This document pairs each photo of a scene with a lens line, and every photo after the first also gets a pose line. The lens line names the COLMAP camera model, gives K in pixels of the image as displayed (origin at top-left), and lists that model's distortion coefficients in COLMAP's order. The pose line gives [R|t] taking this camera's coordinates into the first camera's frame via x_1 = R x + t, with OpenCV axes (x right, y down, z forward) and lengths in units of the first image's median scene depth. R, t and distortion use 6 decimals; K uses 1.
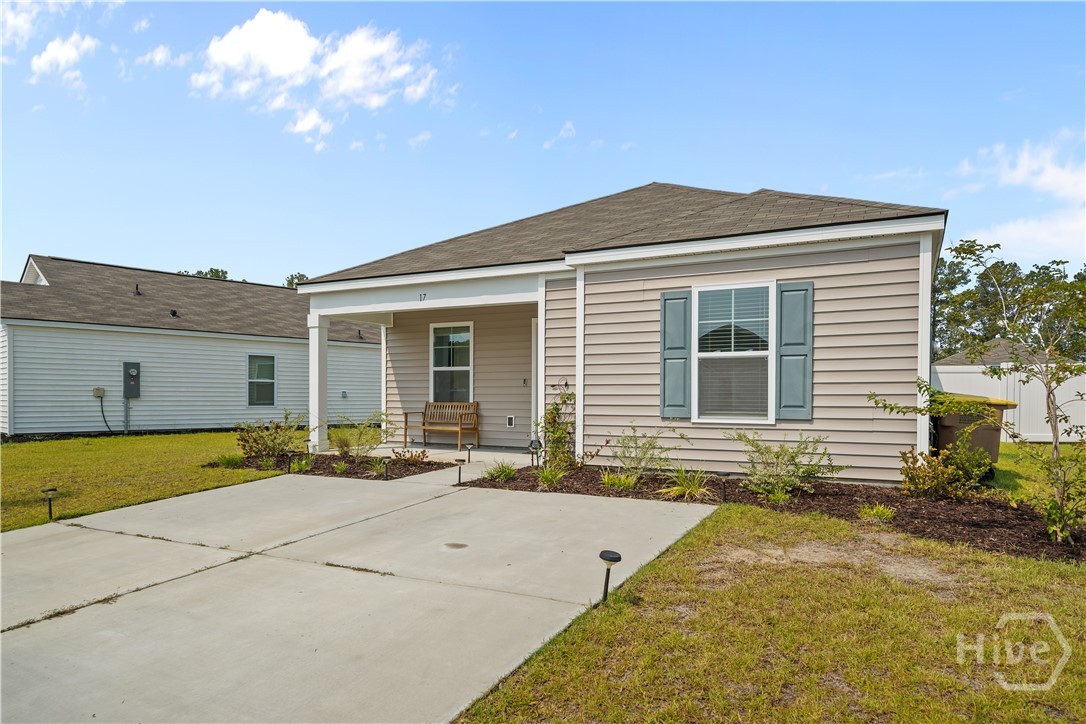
lens RADIAL K [[715.9, 0, 543.3], [0, 715.9, 399.0], [0, 0, 1]] dist [-0.003501, -0.000362]
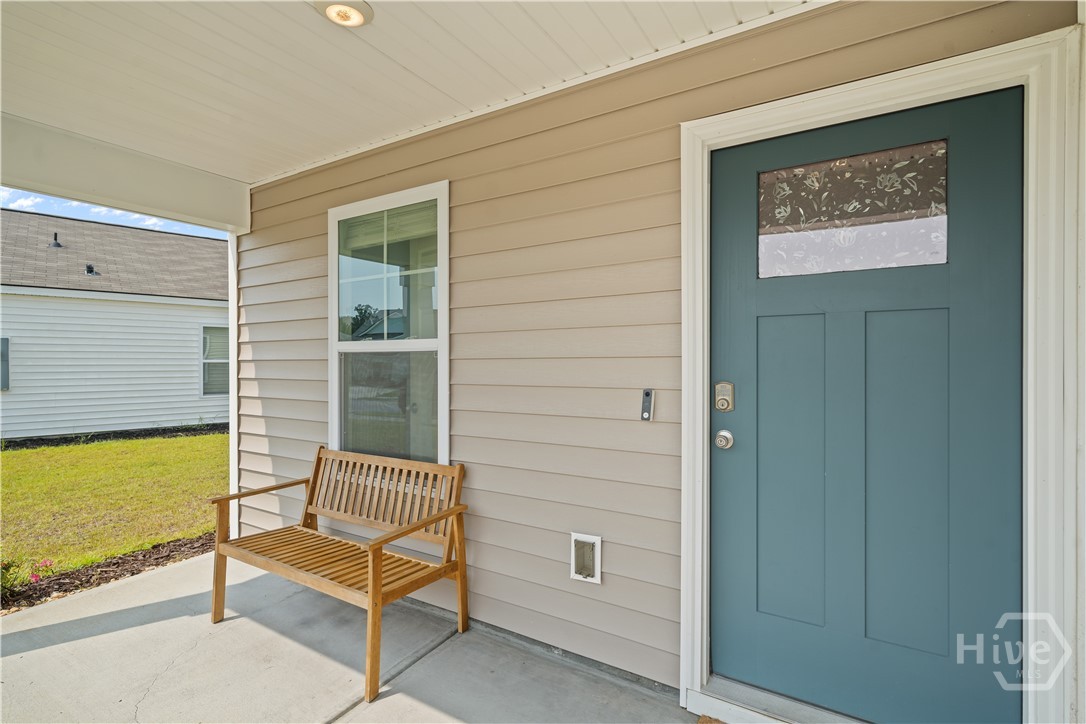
lens RADIAL K [[527.2, 0, 543.0], [0, 527.2, 362.0], [0, 0, 1]] dist [0.000063, -0.000033]
pose [[0.997939, -0.005612, -0.063920, -0.059913], [0.005411, 0.999980, -0.003320, -0.044903], [0.063937, 0.002967, 0.997950, 1.012300]]
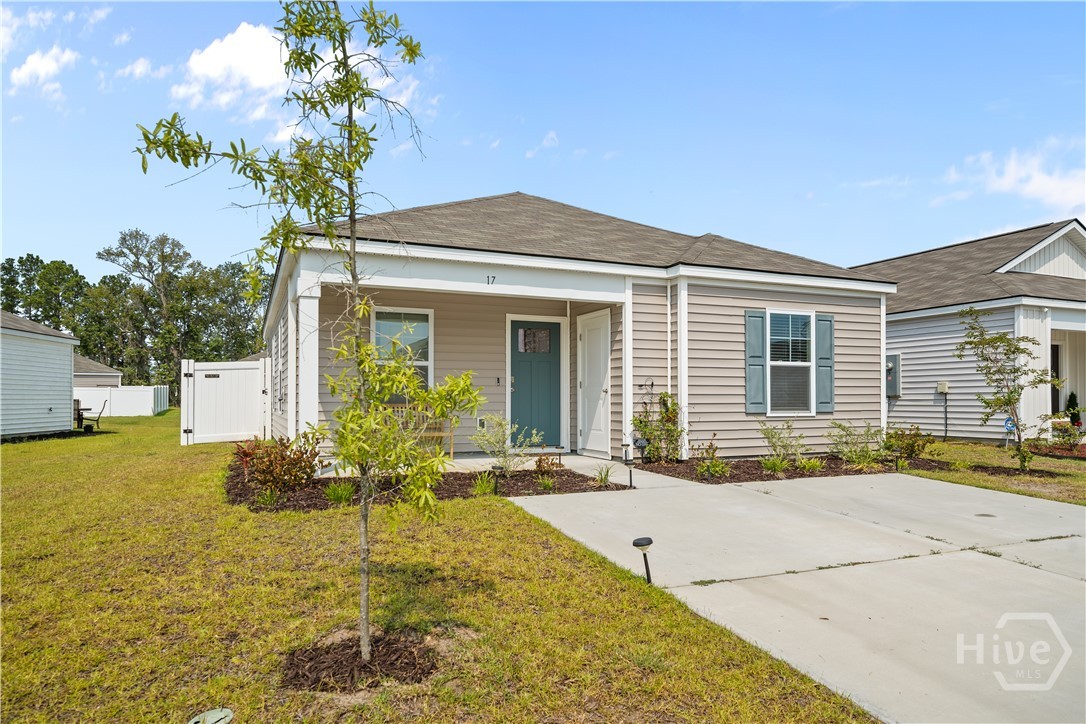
lens RADIAL K [[715.9, 0, 543.3], [0, 715.9, 399.0], [0, 0, 1]] dist [-0.003501, -0.000362]
pose [[0.609208, -0.001922, 0.793008, -0.893309], [0.005189, 0.999985, -0.001563, 0.001863], [-0.792994, 0.005068, 0.609209, 0.473372]]
